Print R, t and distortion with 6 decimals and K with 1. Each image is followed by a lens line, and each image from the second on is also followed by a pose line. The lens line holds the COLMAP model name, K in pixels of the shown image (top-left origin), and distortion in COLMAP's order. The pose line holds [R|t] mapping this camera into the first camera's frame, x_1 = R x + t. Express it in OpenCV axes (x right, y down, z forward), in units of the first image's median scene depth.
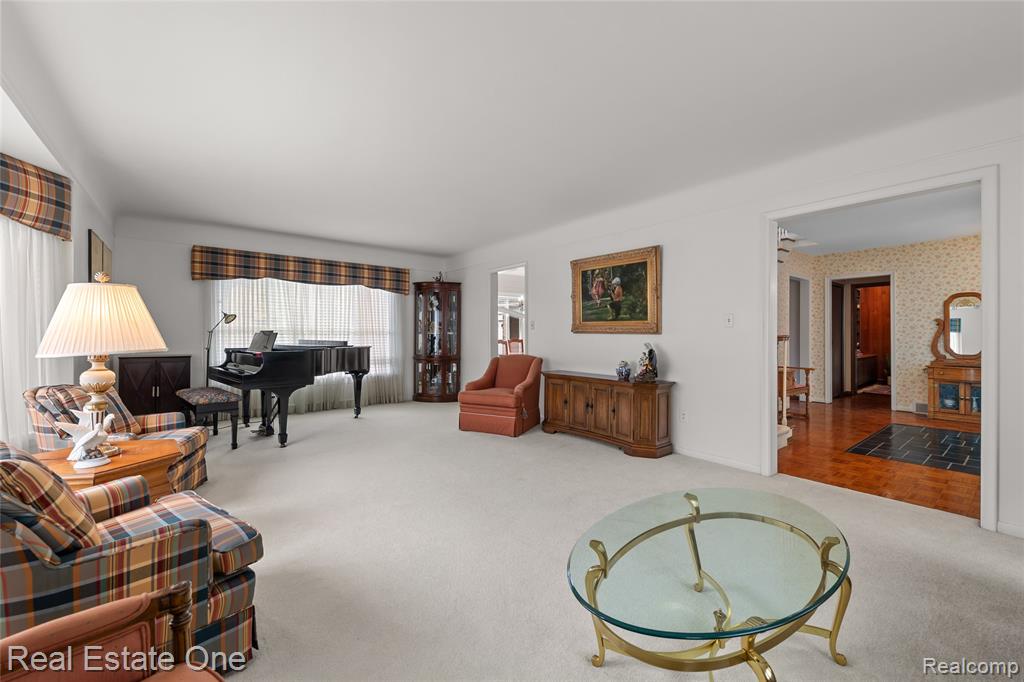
lens RADIAL K [[398.8, 0, 517.8], [0, 398.8, 334.0], [0, 0, 1]] dist [-0.003749, -0.000148]
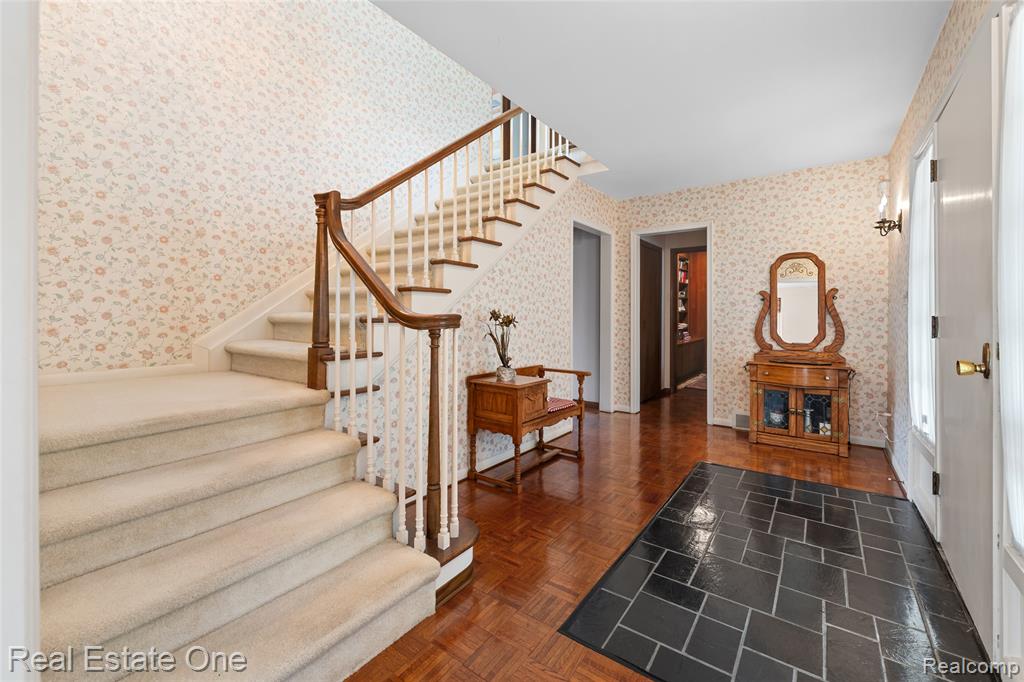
lens RADIAL K [[422.4, 0, 502.4], [0, 422.4, 316.7], [0, 0, 1]] dist [0.002257, 0.000276]
pose [[0.964810, 0.000067, 0.262949, 0.429297], [-0.002120, 0.999969, 0.007525, 0.000964], [-0.262941, -0.007818, 0.964780, 0.410994]]
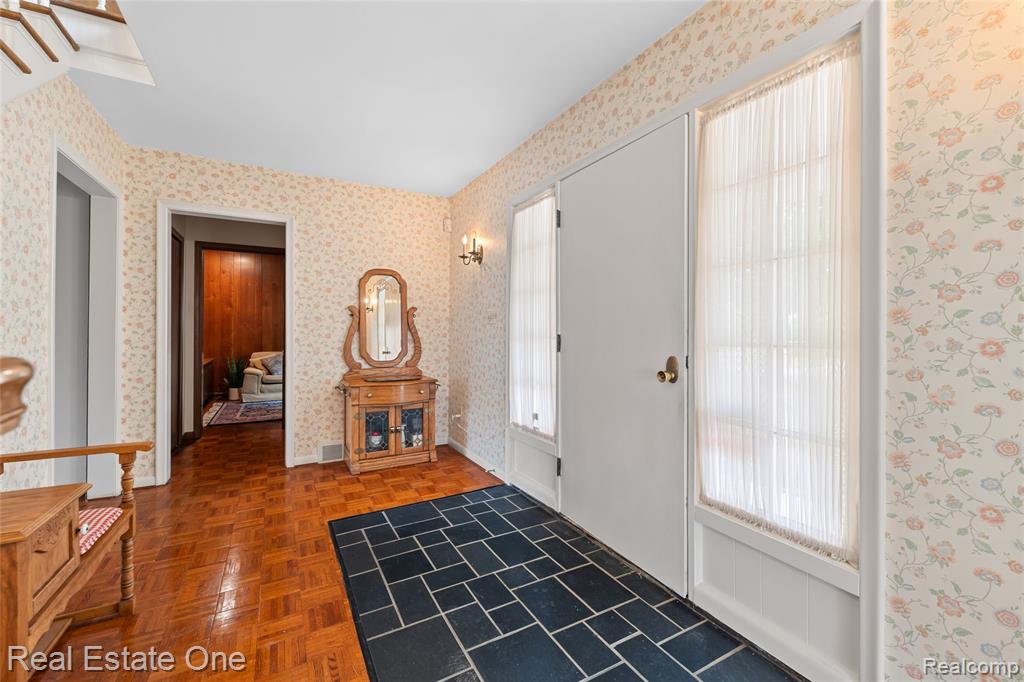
lens RADIAL K [[422.4, 0, 533.7], [0, 422.4, 330.0], [0, 0, 1]] dist [0.002257, 0.000276]
pose [[0.131261, -0.002832, 0.991344, 0.425312], [-0.005459, 0.999979, 0.003579, -0.004407], [-0.991333, -0.005881, 0.131242, 0.617692]]
